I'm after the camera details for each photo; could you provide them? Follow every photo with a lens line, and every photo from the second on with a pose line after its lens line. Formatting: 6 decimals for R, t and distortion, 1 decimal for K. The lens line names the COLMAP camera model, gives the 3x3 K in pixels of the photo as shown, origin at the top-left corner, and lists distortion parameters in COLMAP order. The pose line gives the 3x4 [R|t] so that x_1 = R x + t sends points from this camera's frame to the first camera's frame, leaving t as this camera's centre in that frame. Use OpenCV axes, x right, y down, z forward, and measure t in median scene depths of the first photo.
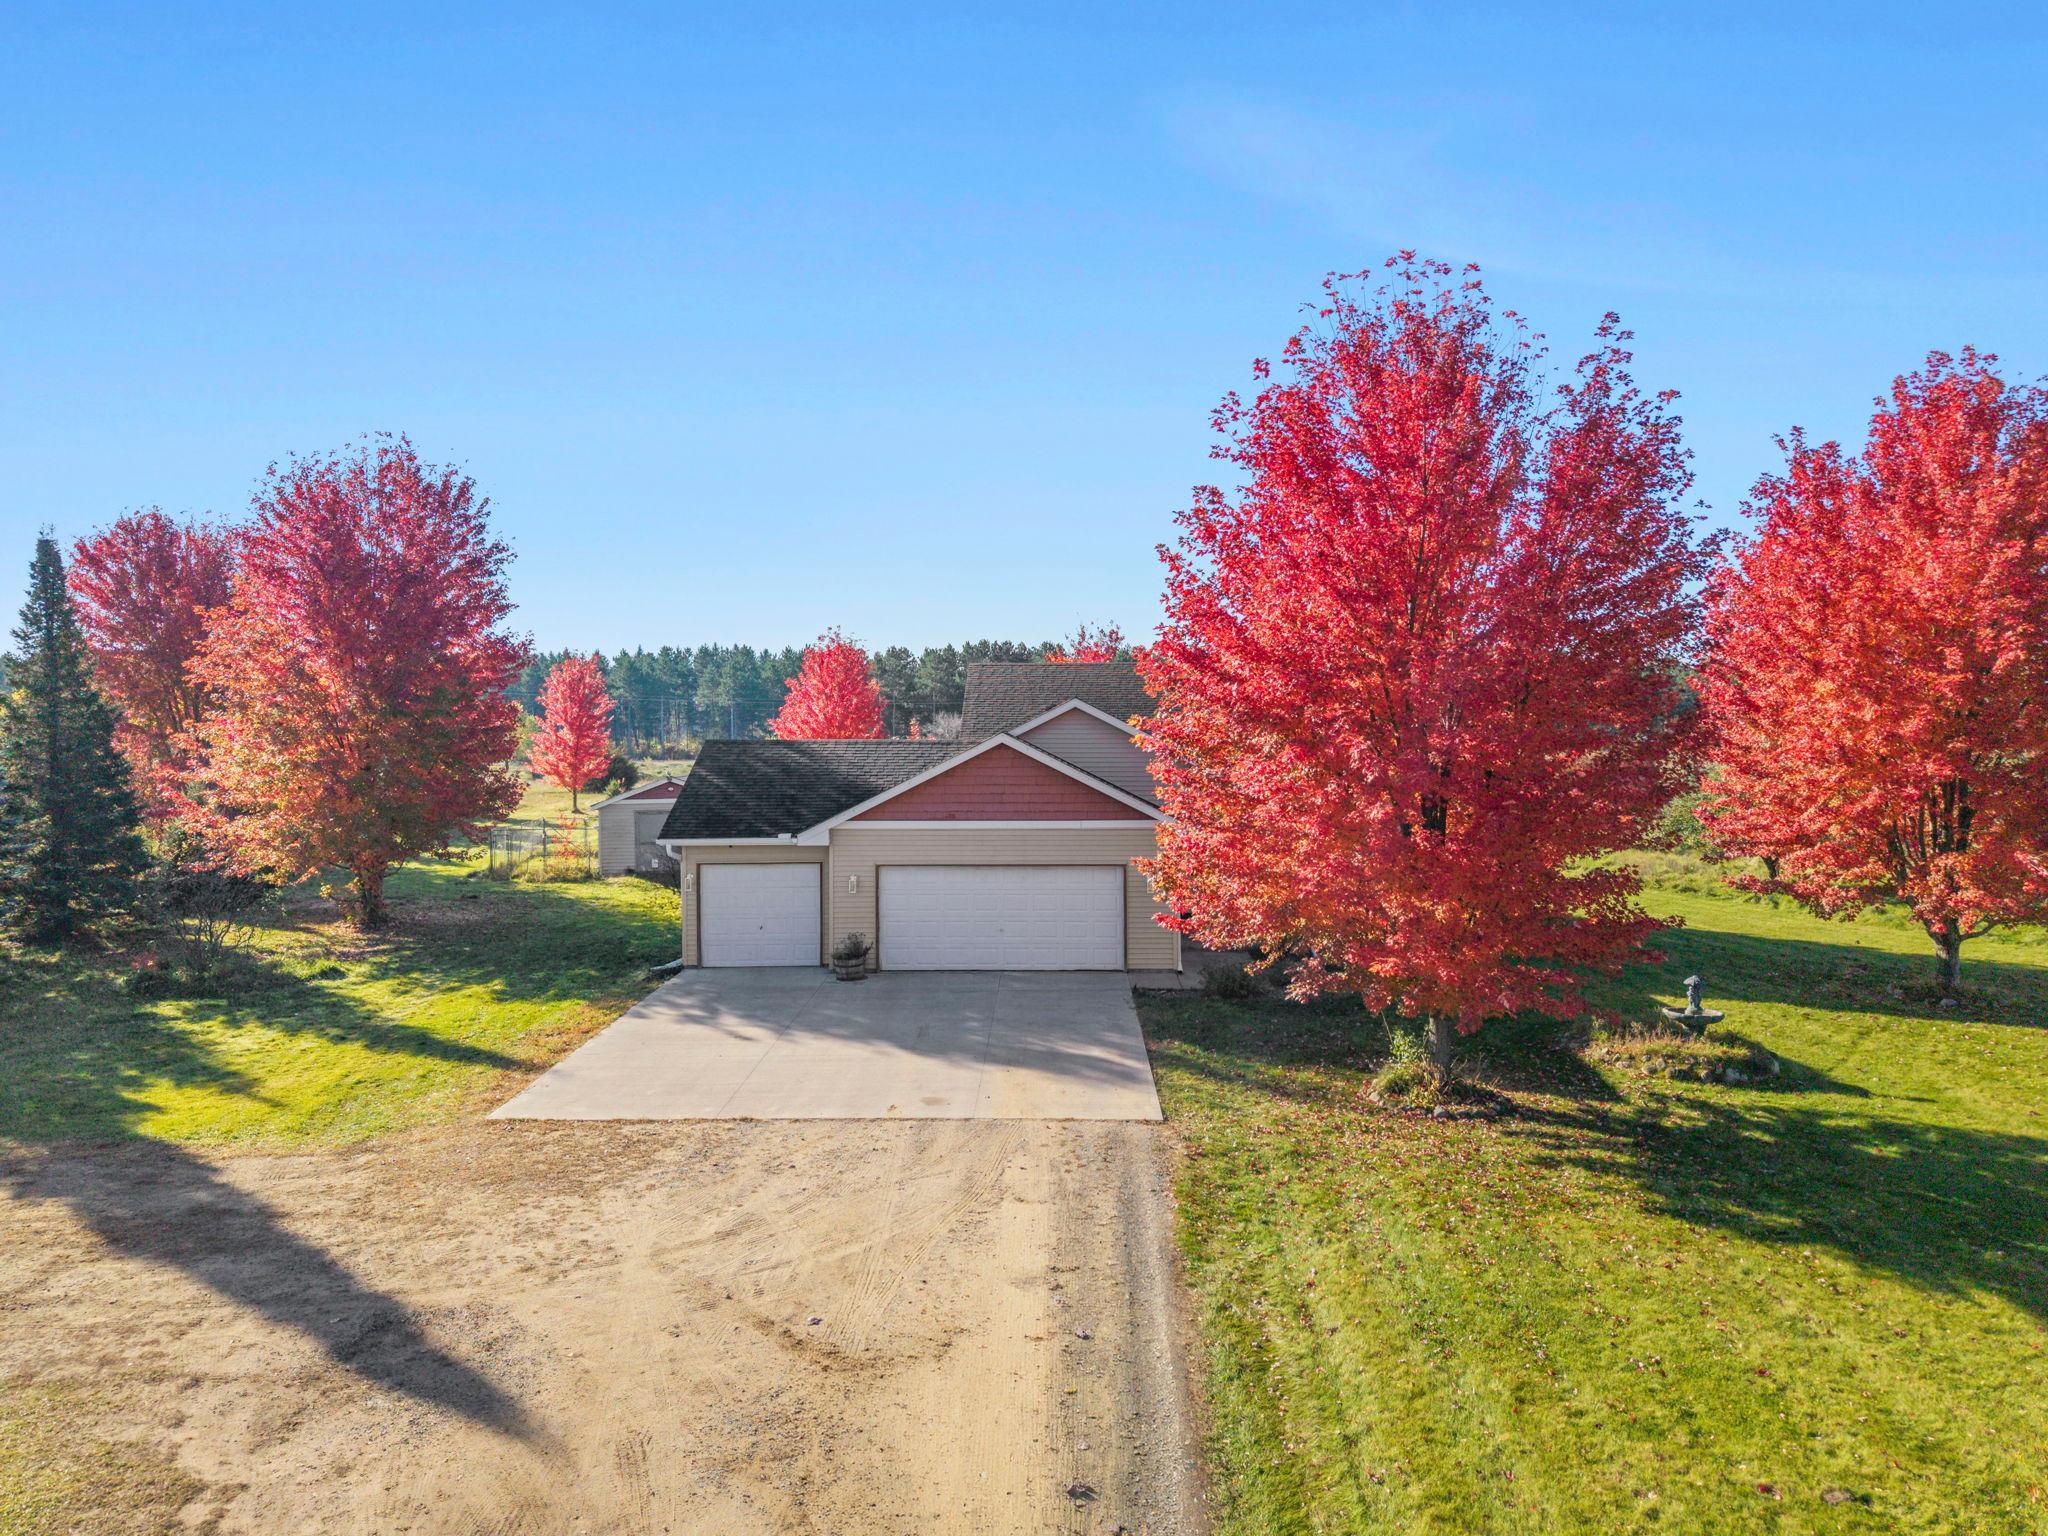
lens RADIAL K [[1401.3, 0, 1005.8], [0, 1401.3, 757.9], [0, 0, 1]] dist [0.028819, -0.028135]
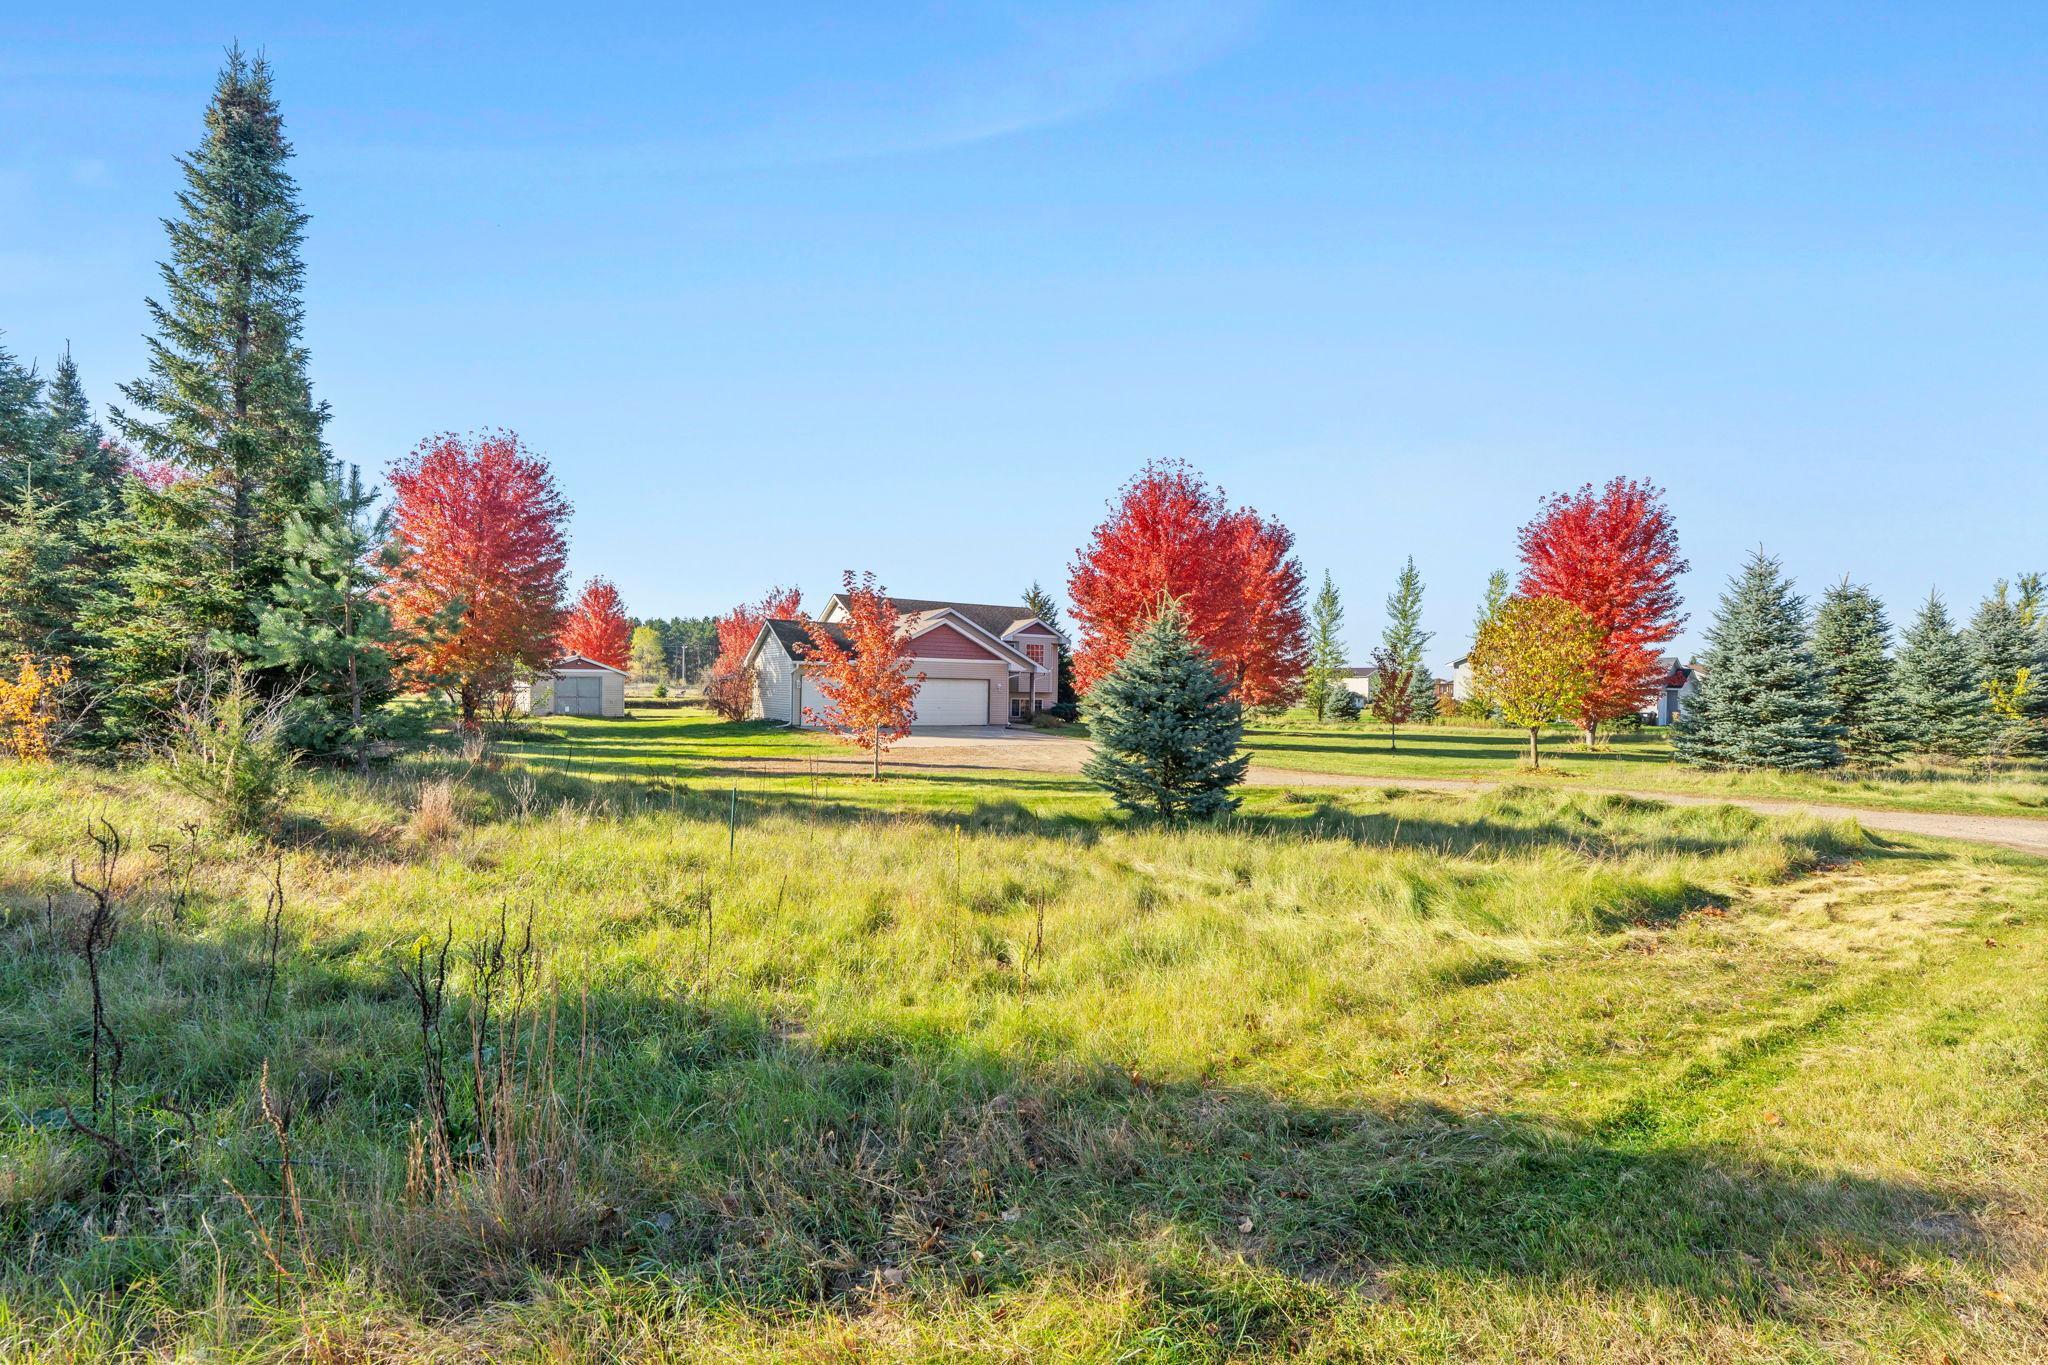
lens RADIAL K [[934.5, 0, 1028.9], [0, 934.5, 675.3], [0, 0, 1]] dist [-0.003175, 0.001359]
pose [[0.836079, 0.027785, 0.547904, -0.932807], [-0.010387, 0.999339, -0.034828, 0.161970], [-0.548510, 0.023428, 0.835816, -0.444781]]
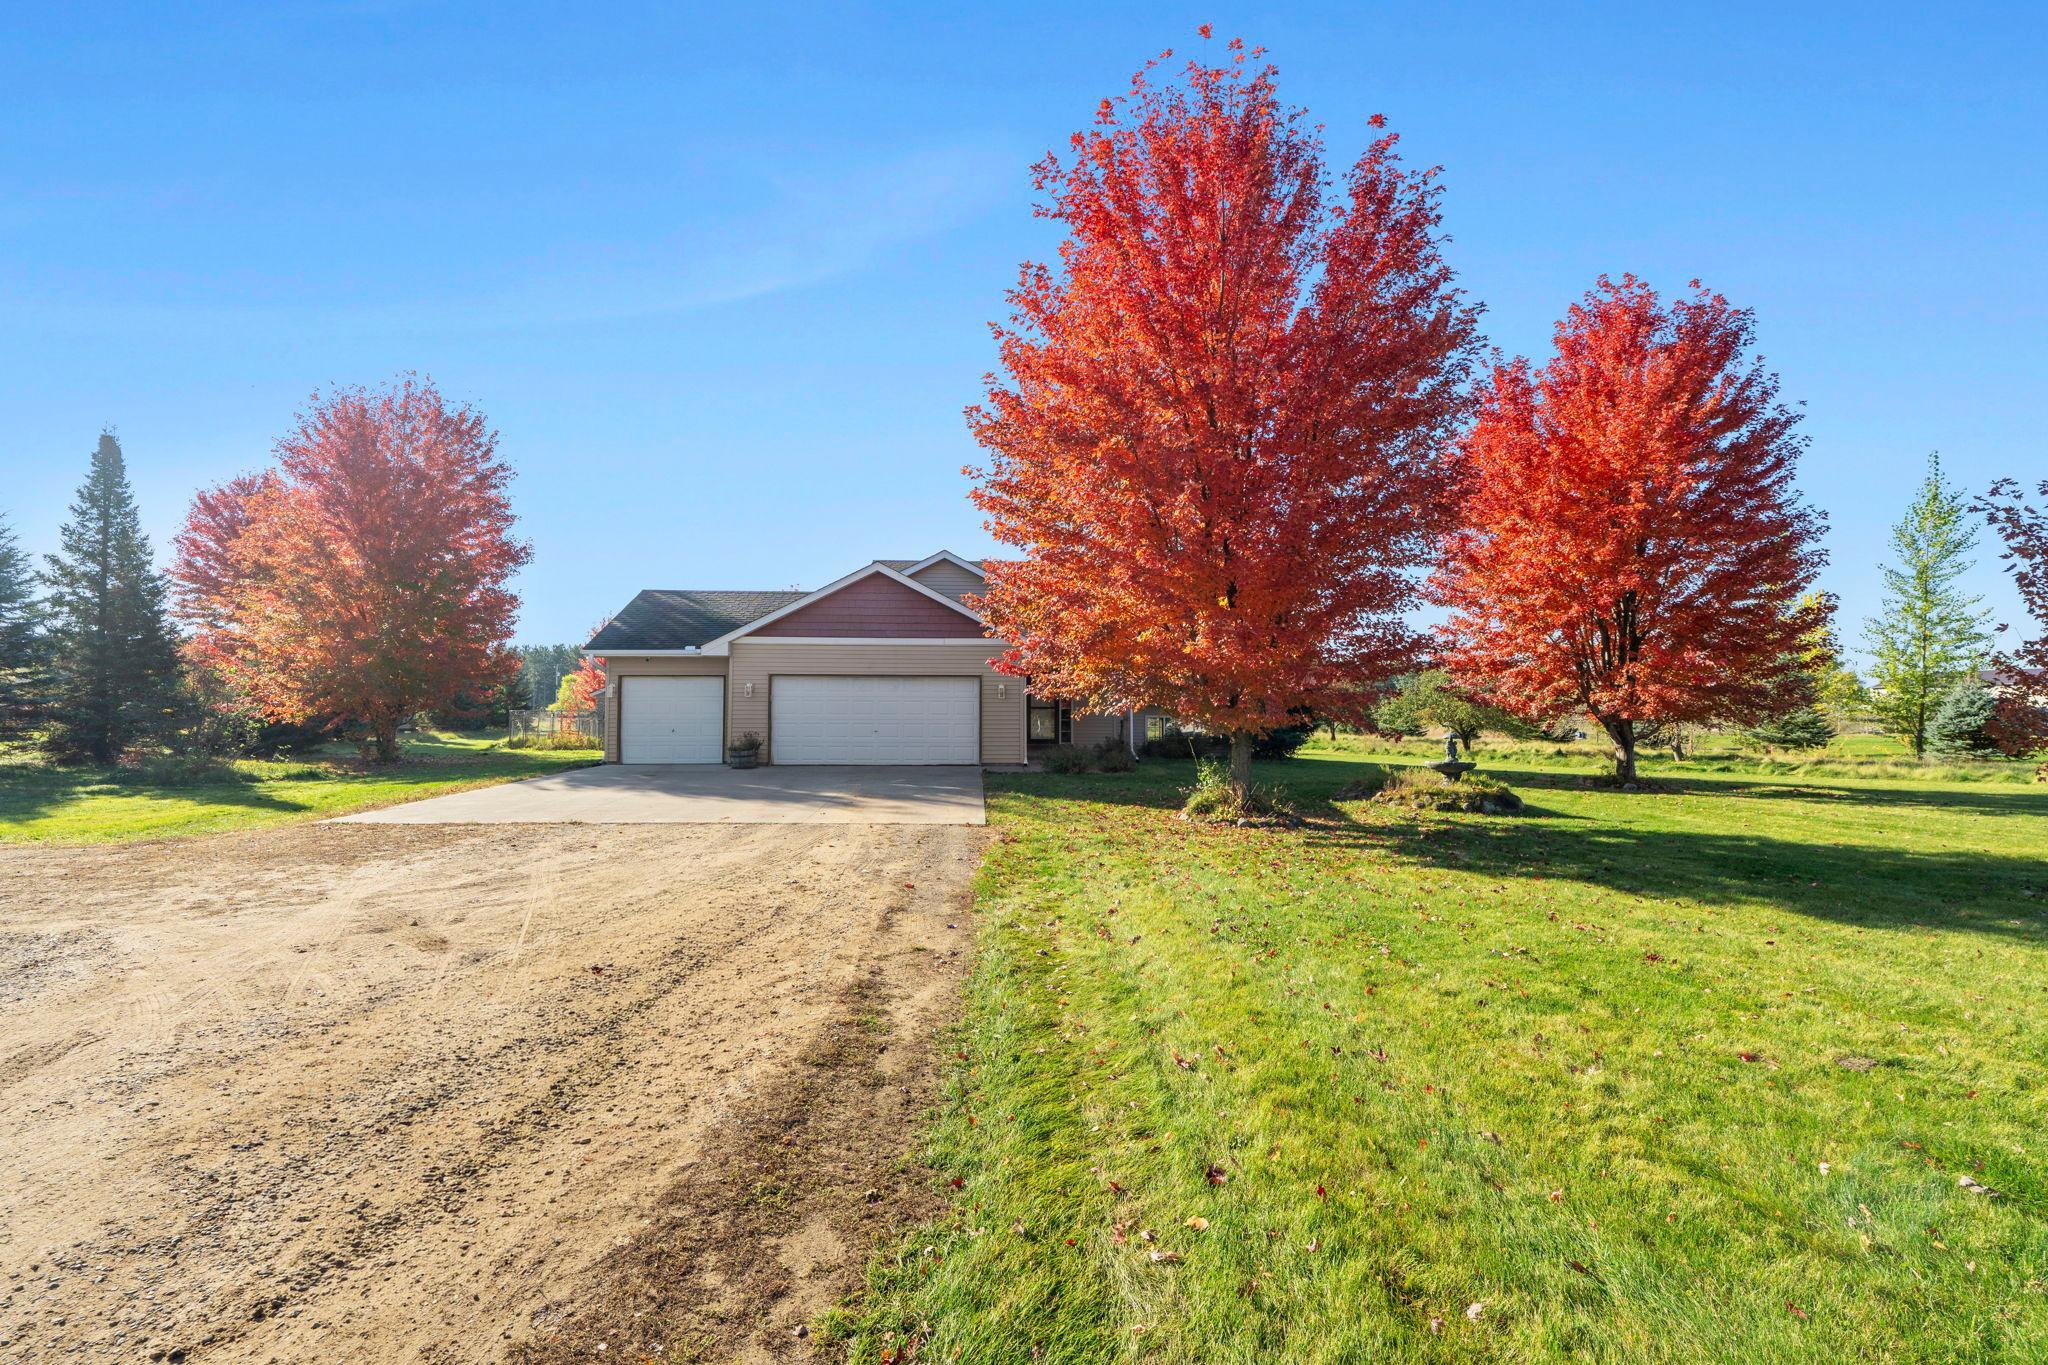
lens RADIAL K [[934.5, 0, 1009.6], [0, 934.5, 666.5], [0, 0, 1]] dist [-0.003175, 0.001359]
pose [[0.997304, 0.010912, 0.072558, 0.068341], [-0.005488, 0.997203, -0.074546, 0.168127], [-0.073169, 0.073946, 0.994574, 0.260489]]
